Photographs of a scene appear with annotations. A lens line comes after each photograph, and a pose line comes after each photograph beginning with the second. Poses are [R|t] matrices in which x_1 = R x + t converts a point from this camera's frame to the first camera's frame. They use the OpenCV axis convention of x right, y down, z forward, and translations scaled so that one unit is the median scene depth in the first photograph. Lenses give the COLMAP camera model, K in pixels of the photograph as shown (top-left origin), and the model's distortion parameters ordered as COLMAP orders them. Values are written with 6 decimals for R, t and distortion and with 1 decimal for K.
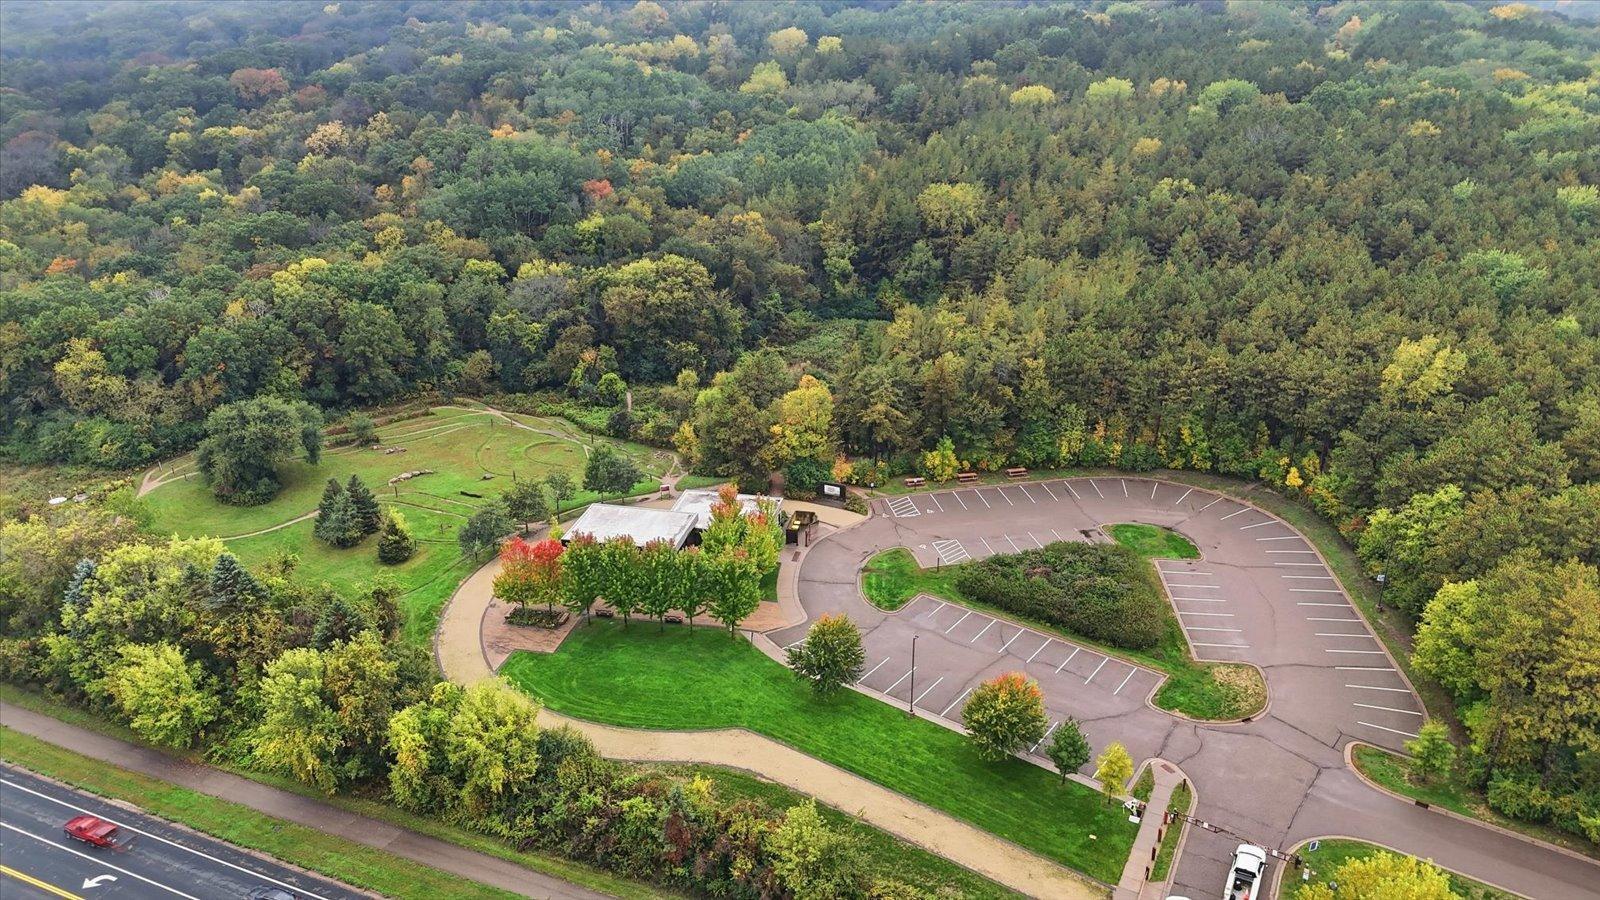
lens RADIAL K [[1180.5, 0, 795.3], [0, 1180.5, 446.3], [0, 0, 1]] dist [0.086008, -0.091569]
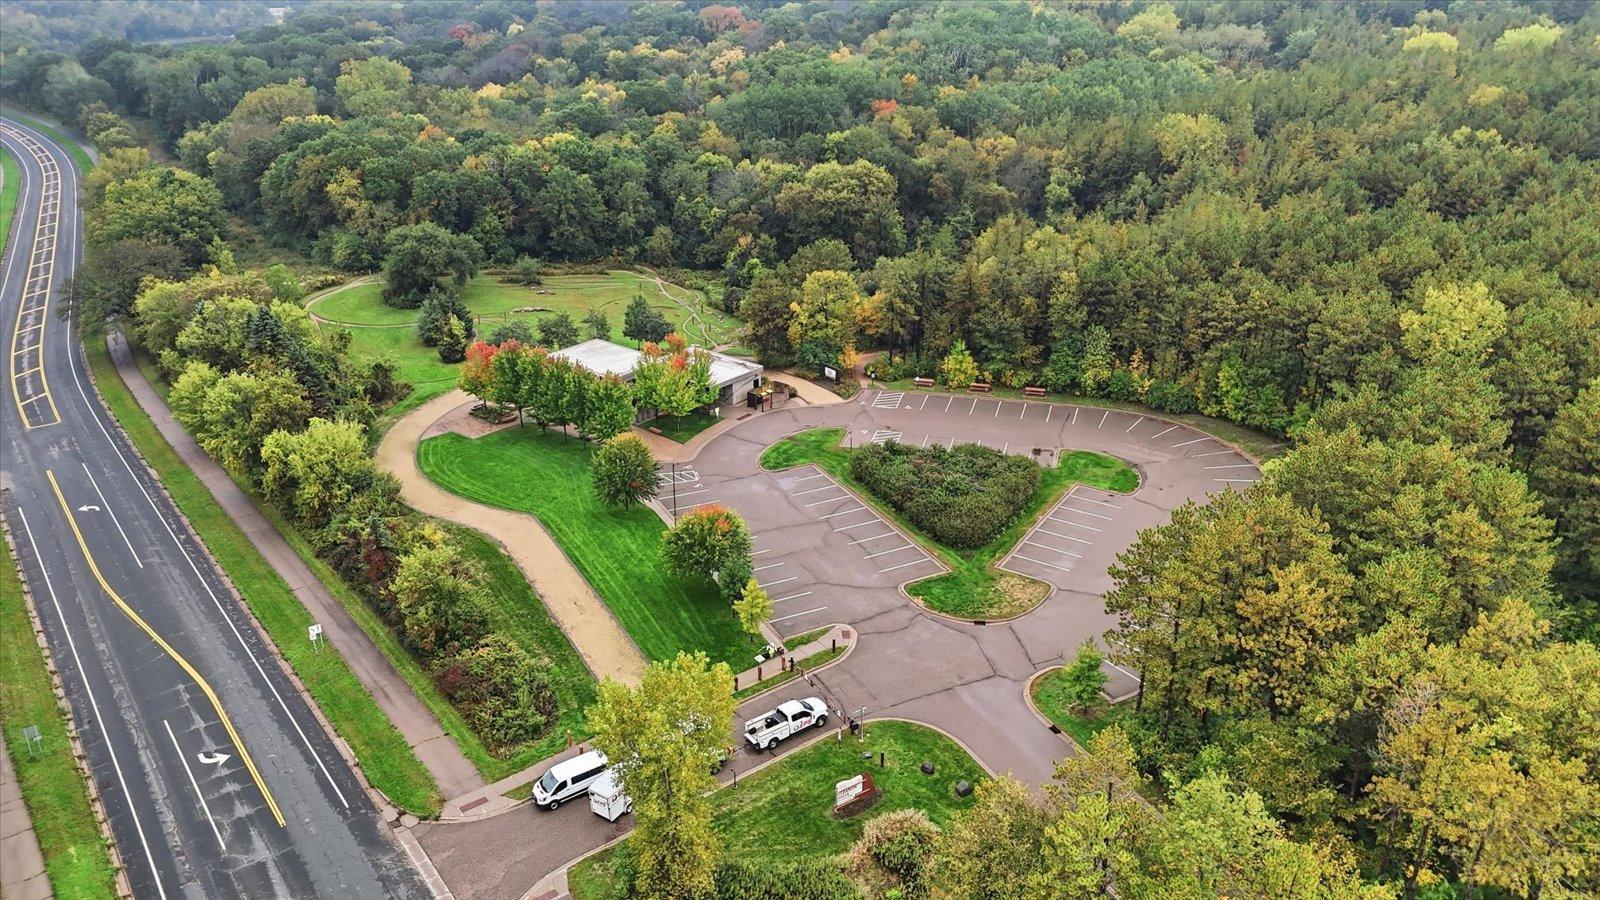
lens RADIAL K [[1180.5, 0, 792.3], [0, 1180.5, 451.4], [0, 0, 1]] dist [0.086008, -0.091569]
pose [[0.889898, 0.187018, -0.416060, 0.378561], [-0.177923, 0.982157, 0.060924, 0.041385], [0.420030, 0.019811, 0.907294, 0.056215]]
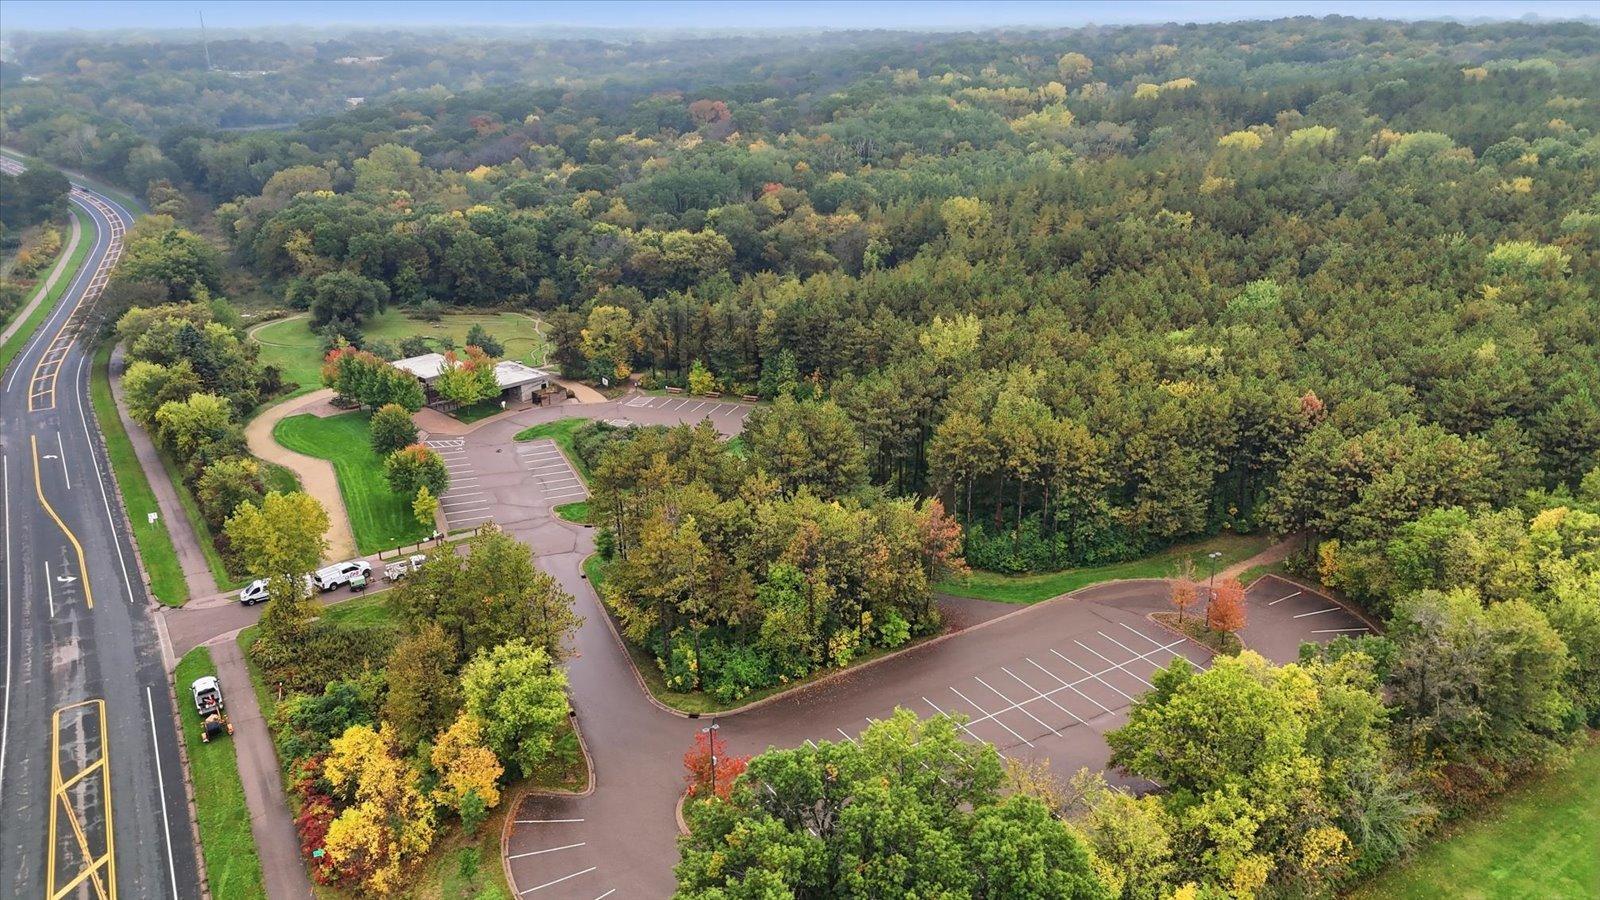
lens RADIAL K [[1180.5, 0, 787.5], [0, 1180.5, 451.0], [0, 0, 1]] dist [0.086008, -0.091569]
pose [[0.851270, 0.182052, -0.492135, 0.772132], [-0.202754, 0.979162, 0.011502, 0.049347], [0.483974, 0.089991, 0.870443, -0.063808]]
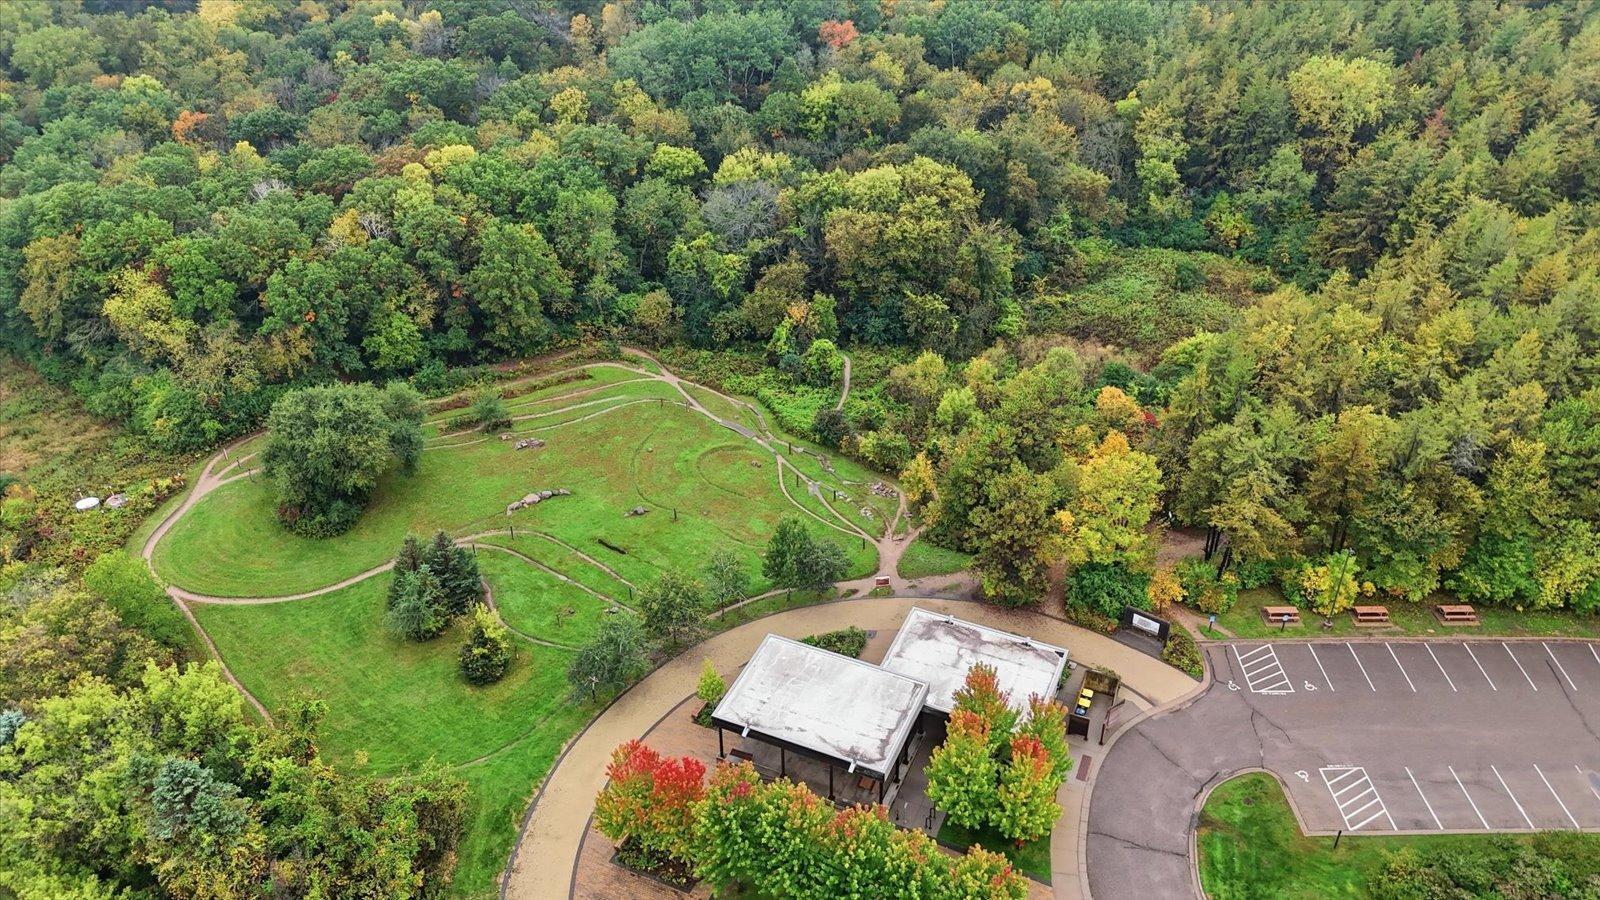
lens RADIAL K [[1180.5, 0, 796.8], [0, 1180.5, 443.1], [0, 0, 1]] dist [0.086008, -0.091569]
pose [[0.978529, 0.103571, -0.178196, -0.041527], [-0.072677, 0.982427, 0.171916, -0.132858], [0.192870, -0.155274, 0.968861, 0.313334]]
